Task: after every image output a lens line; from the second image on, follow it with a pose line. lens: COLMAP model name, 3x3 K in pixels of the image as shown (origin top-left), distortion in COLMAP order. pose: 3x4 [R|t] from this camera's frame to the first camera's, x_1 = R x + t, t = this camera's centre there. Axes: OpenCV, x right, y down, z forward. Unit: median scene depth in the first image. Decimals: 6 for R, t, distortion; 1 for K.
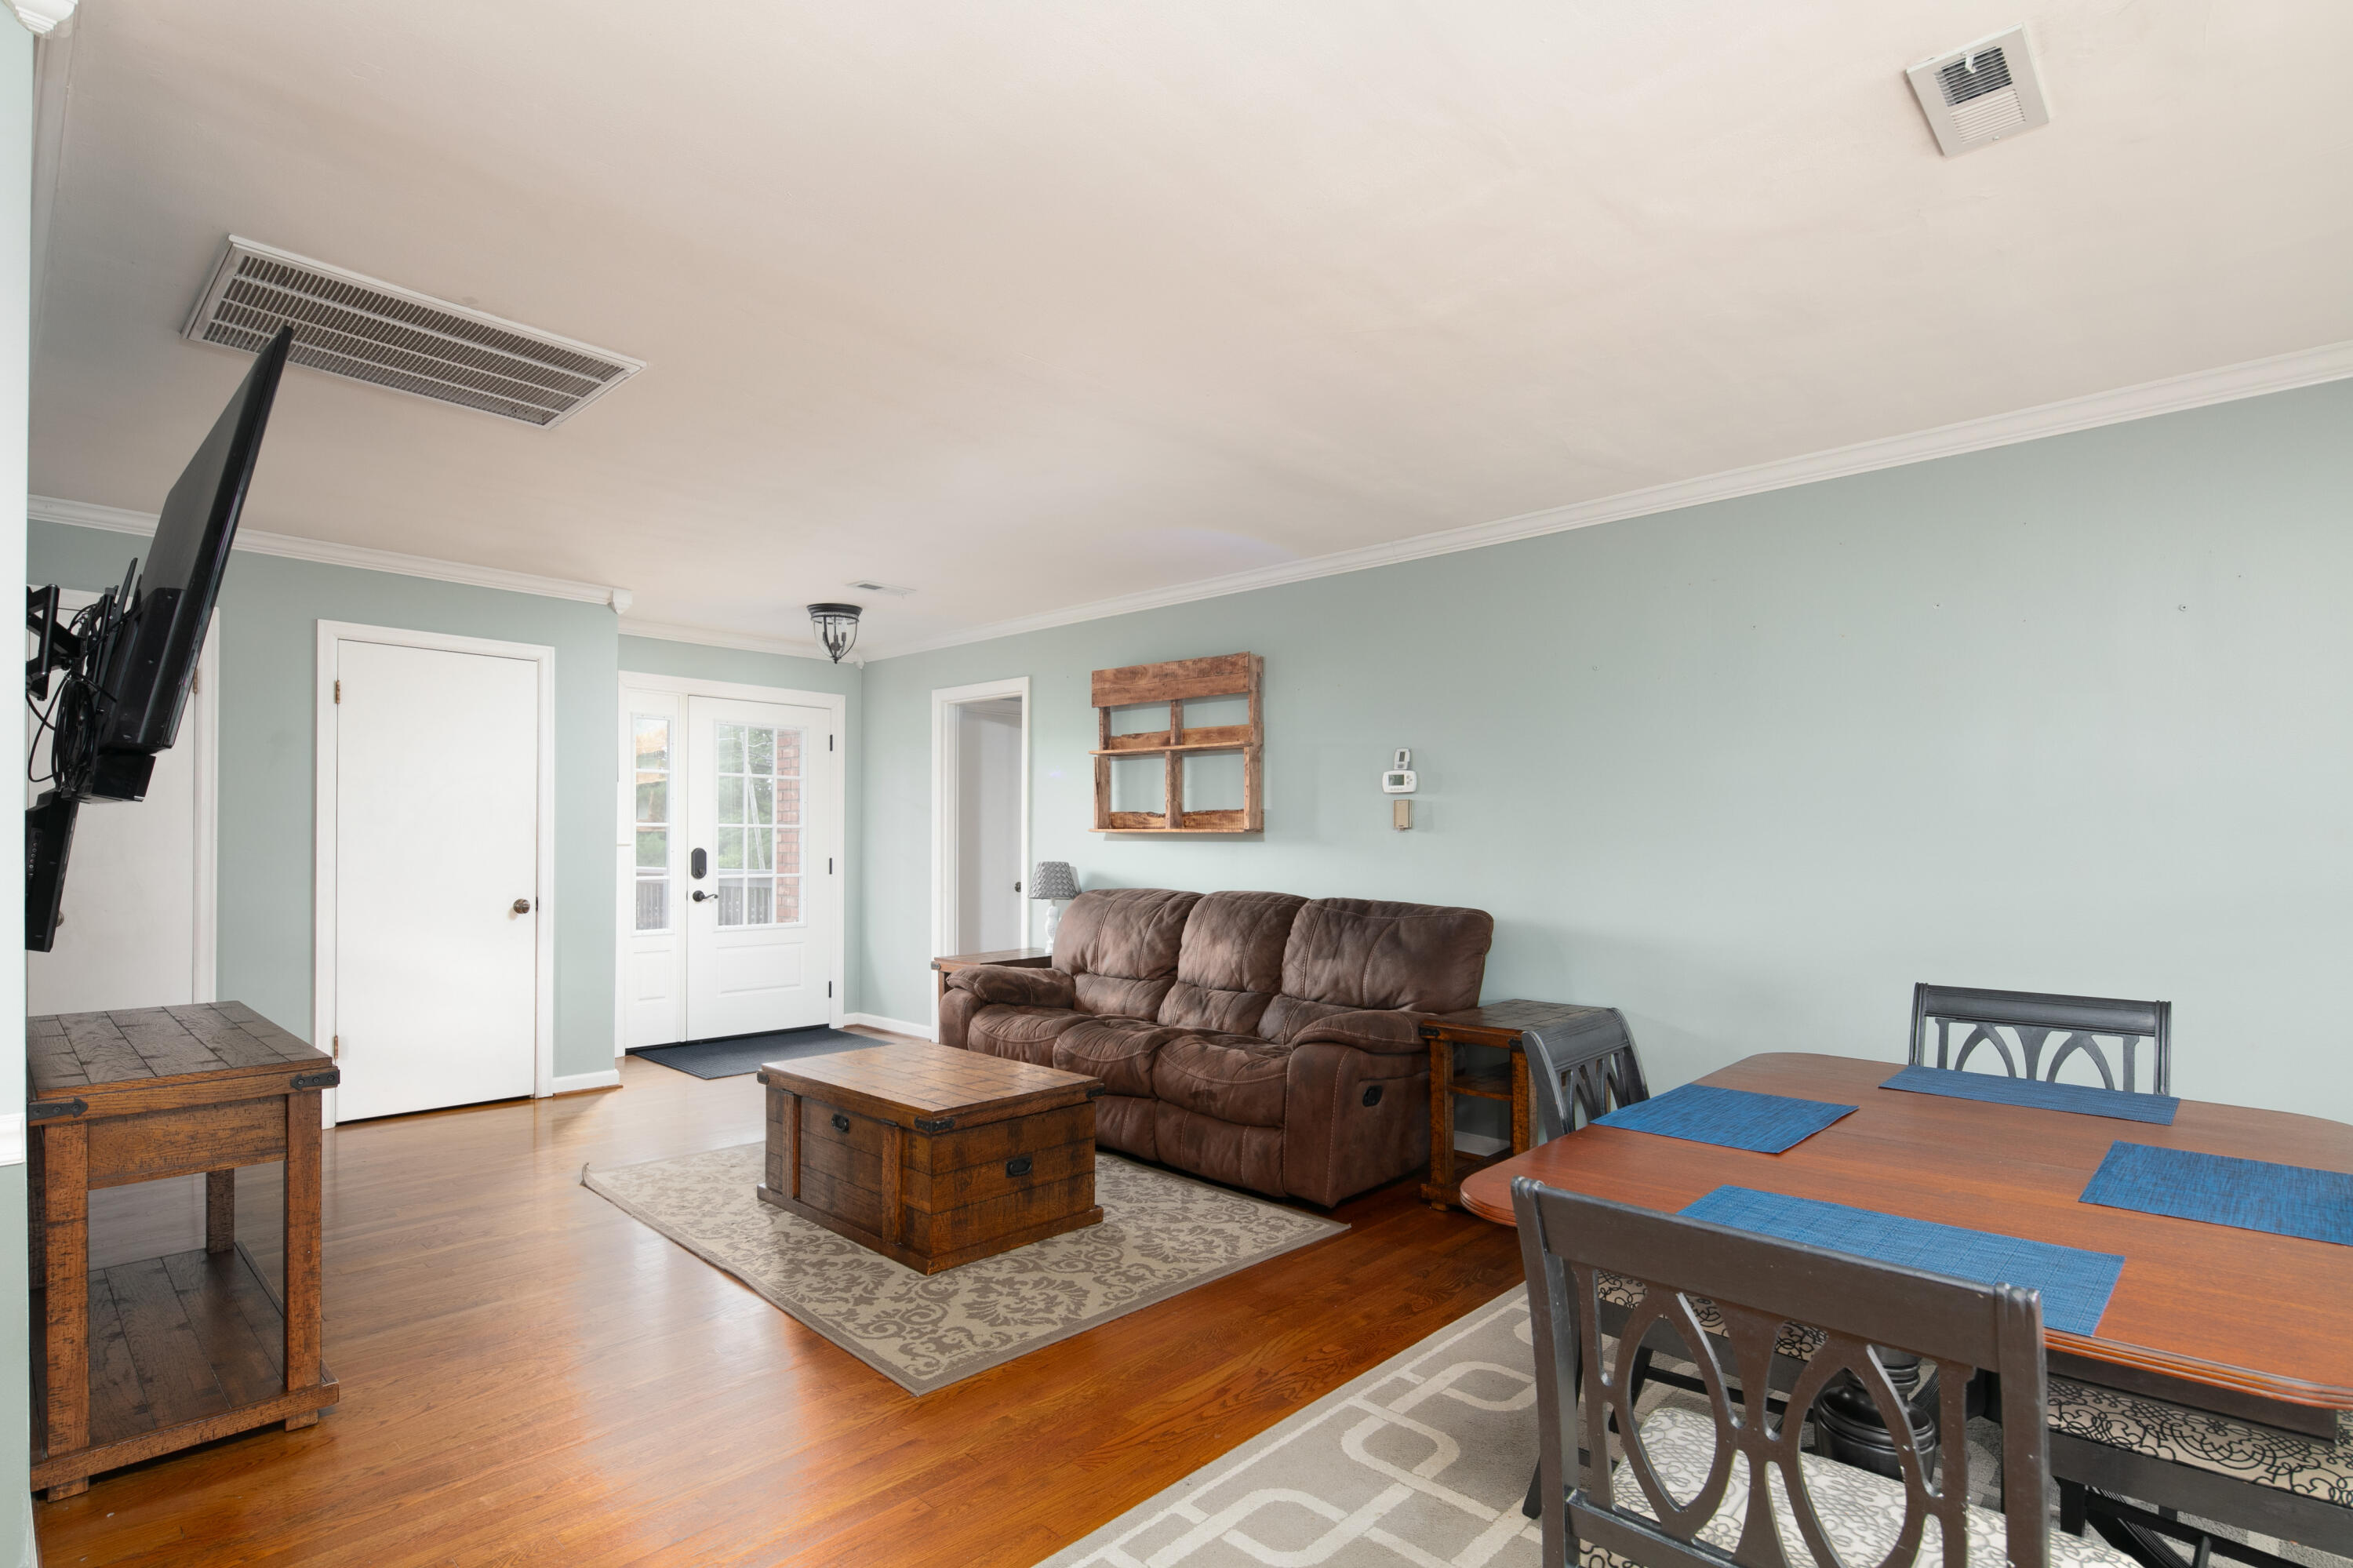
lens RADIAL K [[1142.9, 0, 1176.7], [0, 1142.9, 841.8], [0, 0, 1]] dist [-0.000465, -0.000114]
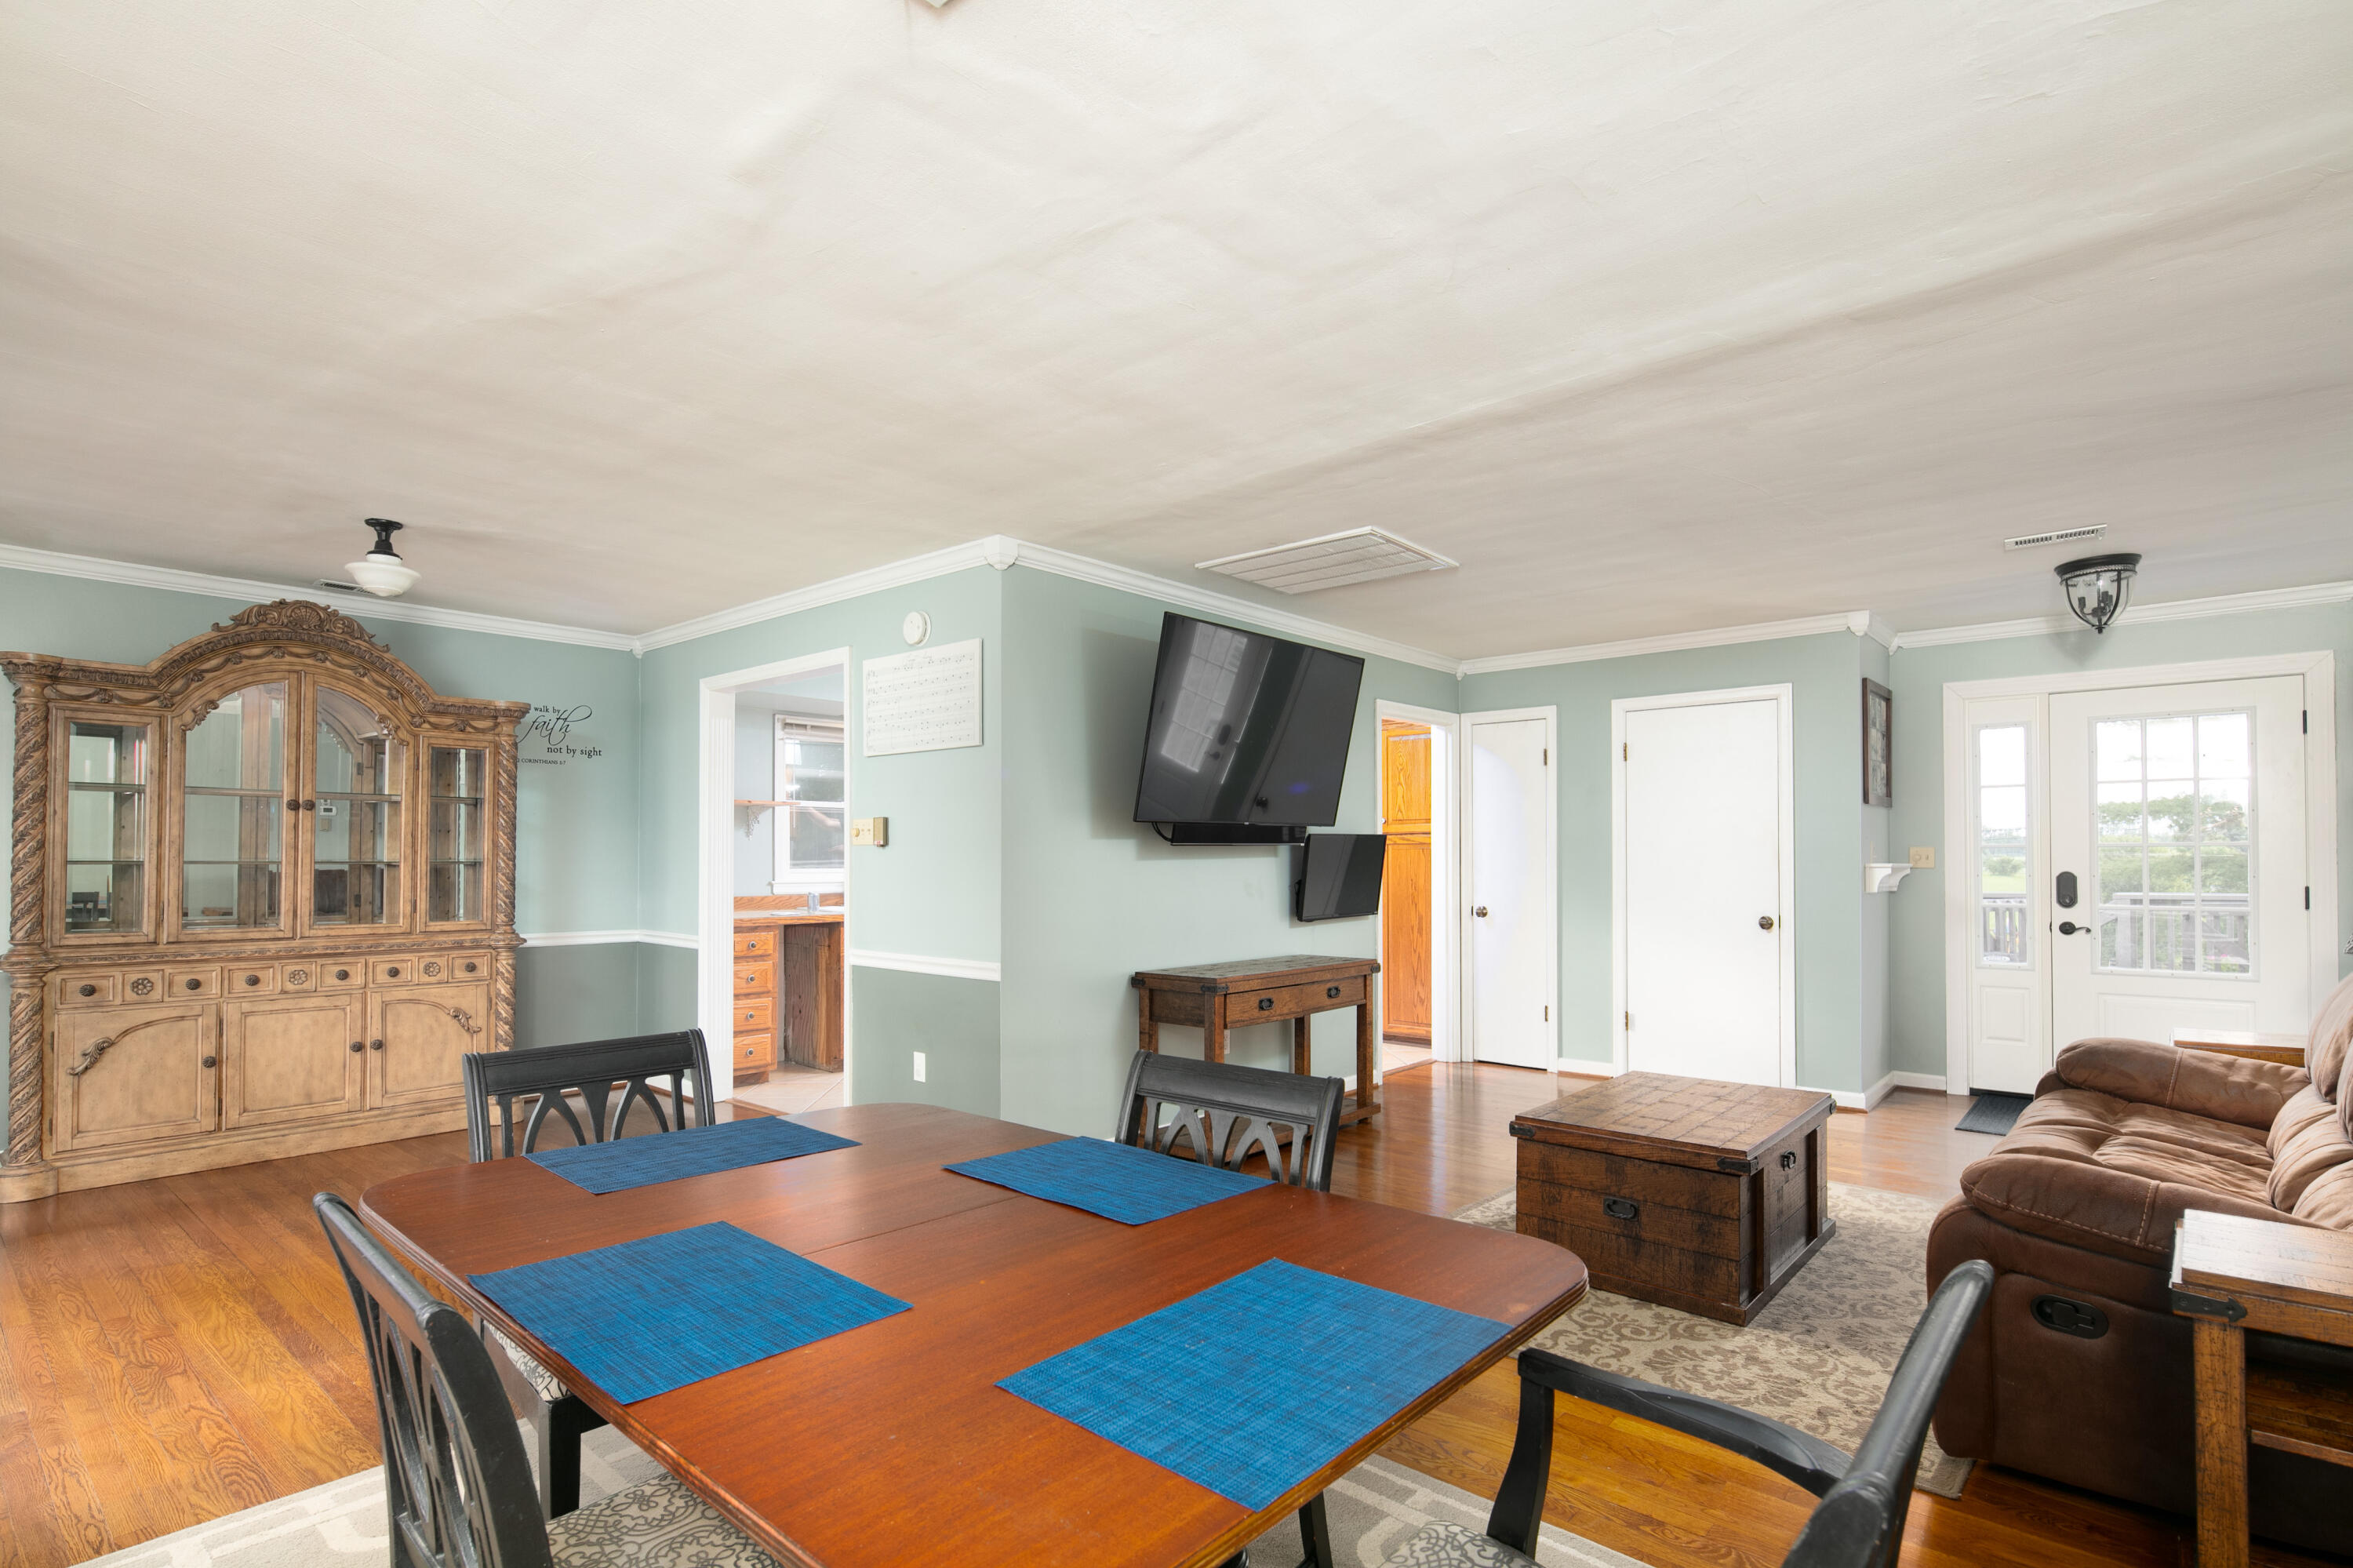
lens RADIAL K [[1142.9, 0, 1176.7], [0, 1142.9, 841.8], [0, 0, 1]] dist [-0.000465, -0.000114]
pose [[0.036309, -0.021346, -0.999113, 0.573890], [0.000648, 0.999772, -0.021337, 0.001647], [0.999340, 0.000128, 0.036315, 0.433935]]
